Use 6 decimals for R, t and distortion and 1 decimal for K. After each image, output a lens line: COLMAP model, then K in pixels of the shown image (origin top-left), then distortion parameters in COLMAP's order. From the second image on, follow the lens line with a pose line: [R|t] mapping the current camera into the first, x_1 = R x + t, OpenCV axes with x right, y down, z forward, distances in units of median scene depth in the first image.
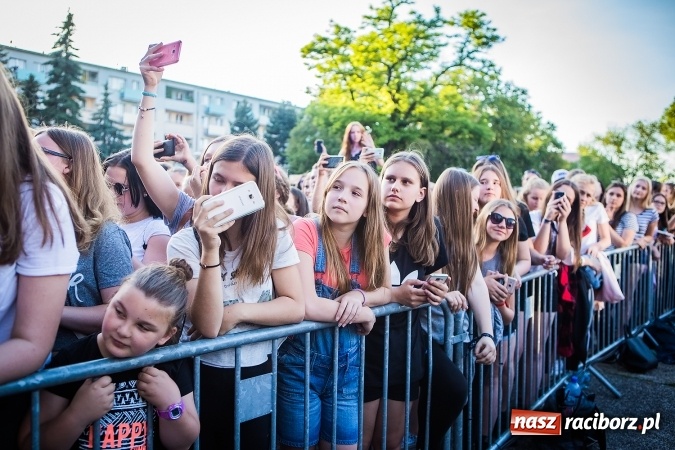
lens RADIAL K [[610.1, 0, 338.7], [0, 610.1, 219.1], [0, 0, 1]] dist [-0.079377, 0.106423]
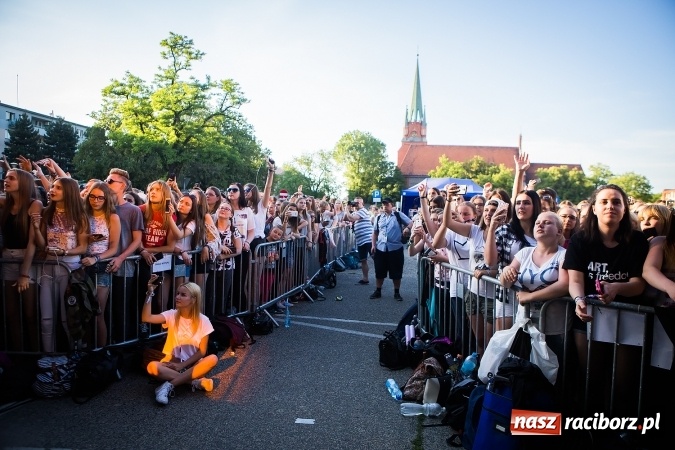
lens RADIAL K [[465.5, 0, 338.5], [0, 465.5, 222.1], [0, 0, 1]] dist [-0.106498, 0.079145]
pose [[0.875380, -0.005927, 0.483399, -0.054499], [-0.002267, 0.999864, 0.016365, -0.000942], [-0.483430, -0.015421, 0.875247, -0.087716]]
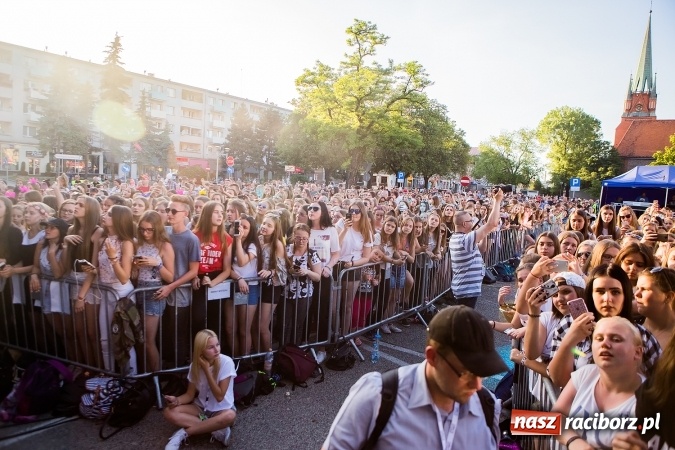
lens RADIAL K [[465.5, 0, 338.5], [0, 465.5, 222.1], [0, 0, 1]] dist [-0.106498, 0.079145]
pose [[0.996069, 0.025447, 0.084844, -0.027172], [-0.031274, 0.997190, 0.068071, -0.010518], [-0.082873, -0.070456, 0.994066, -0.079075]]
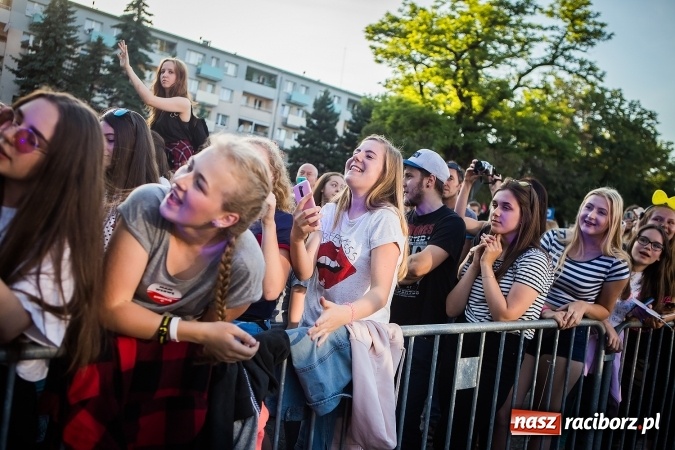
lens RADIAL K [[662.4, 0, 337.5], [0, 662.4, 225.0], [0, 0, 1]] dist [-0.047277, 0.032328]
pose [[0.979384, 0.136171, -0.149213, 0.043078], [-0.137748, 0.990467, -0.000237, -0.000938], [0.147758, 0.020786, 0.988805, 0.049637]]
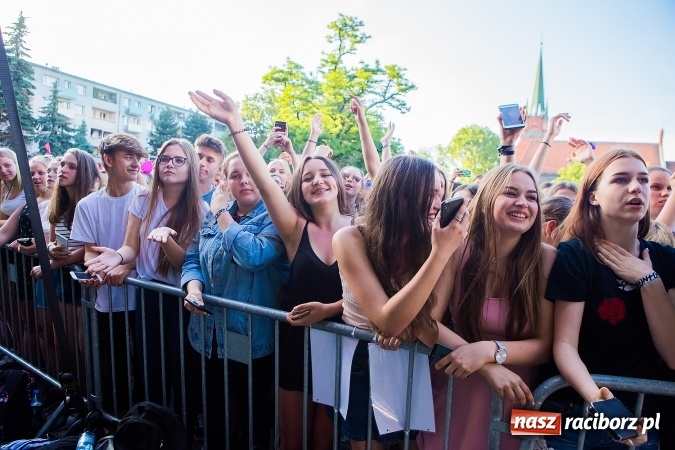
lens RADIAL K [[465.5, 0, 338.5], [0, 465.5, 222.1], [0, 0, 1]] dist [-0.106498, 0.079145]
pose [[0.955288, 0.026428, 0.294494, -0.112918], [-0.037678, 0.998758, 0.032593, -0.003350], [-0.293267, -0.042231, 0.955097, -0.004904]]
